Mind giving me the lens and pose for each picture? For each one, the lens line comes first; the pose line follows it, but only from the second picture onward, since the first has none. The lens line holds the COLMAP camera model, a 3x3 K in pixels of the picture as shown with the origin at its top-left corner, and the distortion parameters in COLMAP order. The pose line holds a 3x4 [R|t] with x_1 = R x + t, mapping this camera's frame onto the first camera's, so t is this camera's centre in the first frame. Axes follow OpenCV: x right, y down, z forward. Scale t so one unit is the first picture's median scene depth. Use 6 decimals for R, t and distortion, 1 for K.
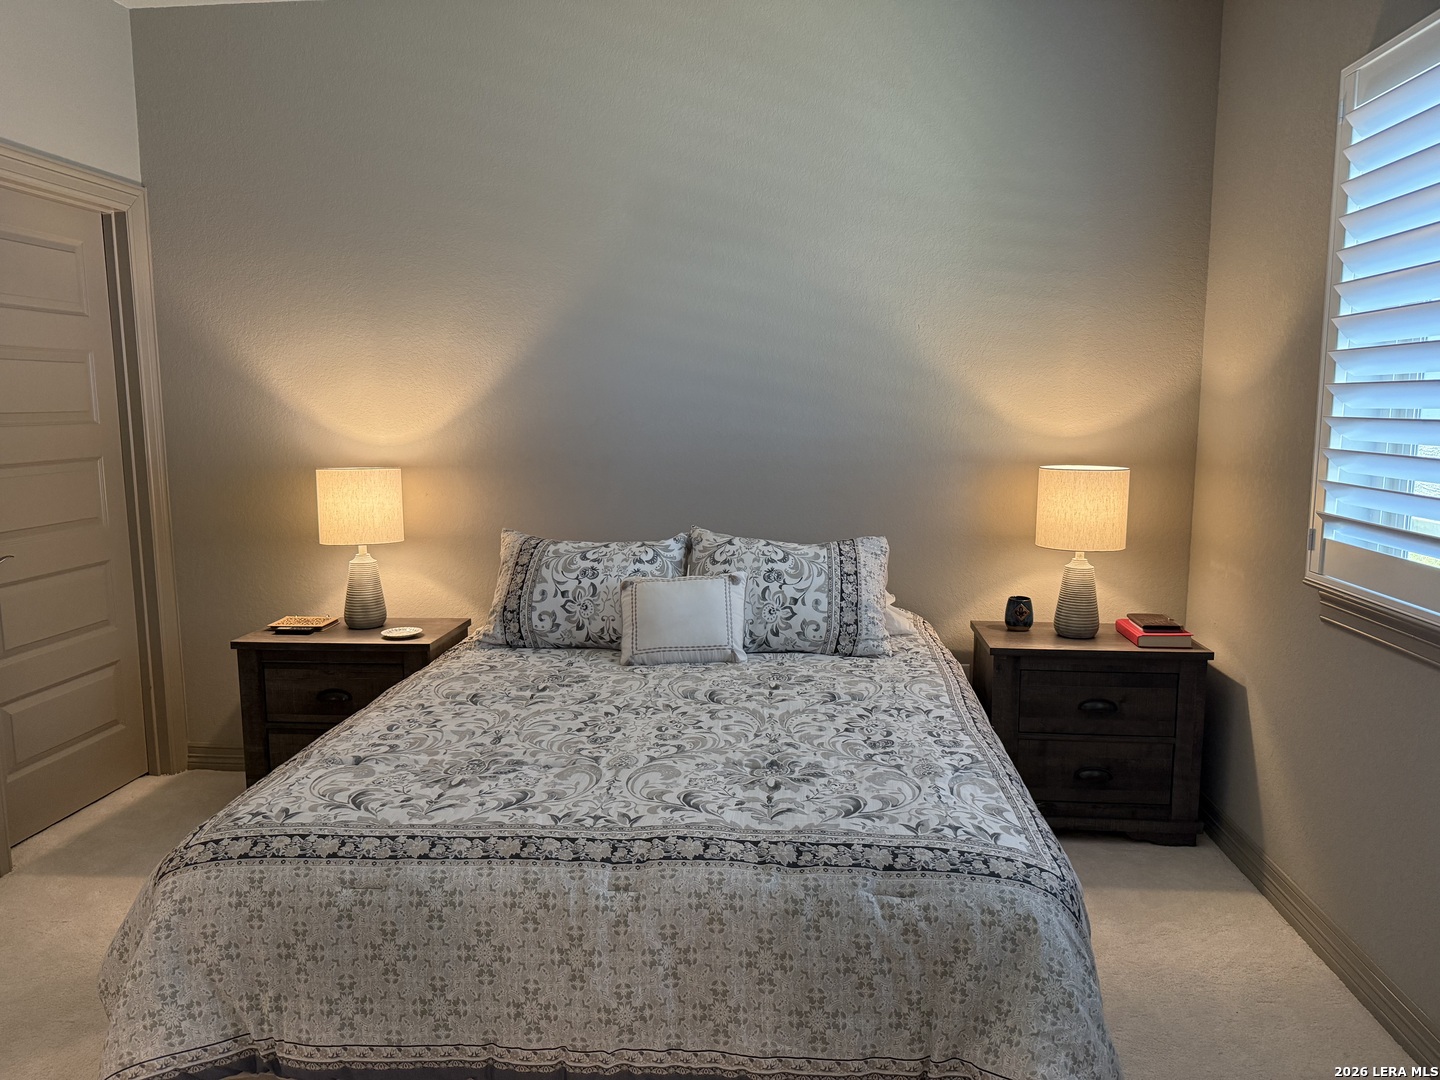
lens RADIAL K [[1002.7, 0, 720.0], [0, 1002.7, 540.0], [0, 0, 1]] dist [0.098682, -0.141719]
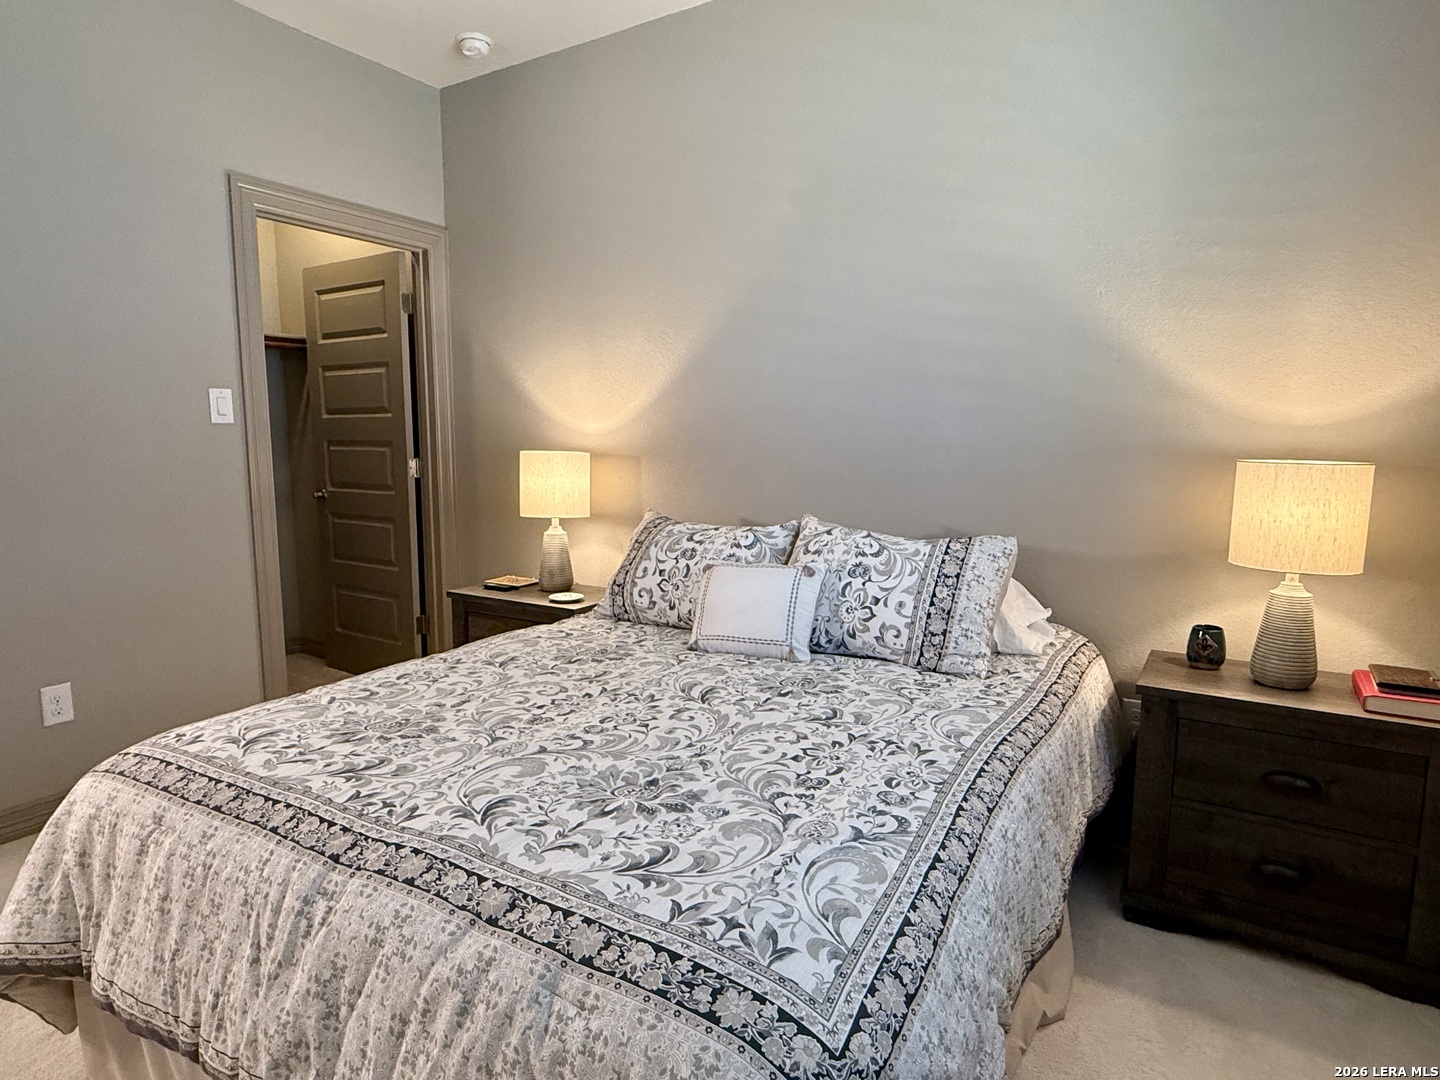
lens RADIAL K [[834.8, 0, 715.6], [0, 834.8, 529.3], [0, 0, 1]] dist [-0.003843, 0.001295]
pose [[0.894568, 0.057960, -0.443158, 0.269458], [-0.066498, 0.997780, -0.003735, 0.010180], [0.441957, 0.032810, 0.896436, 0.280035]]
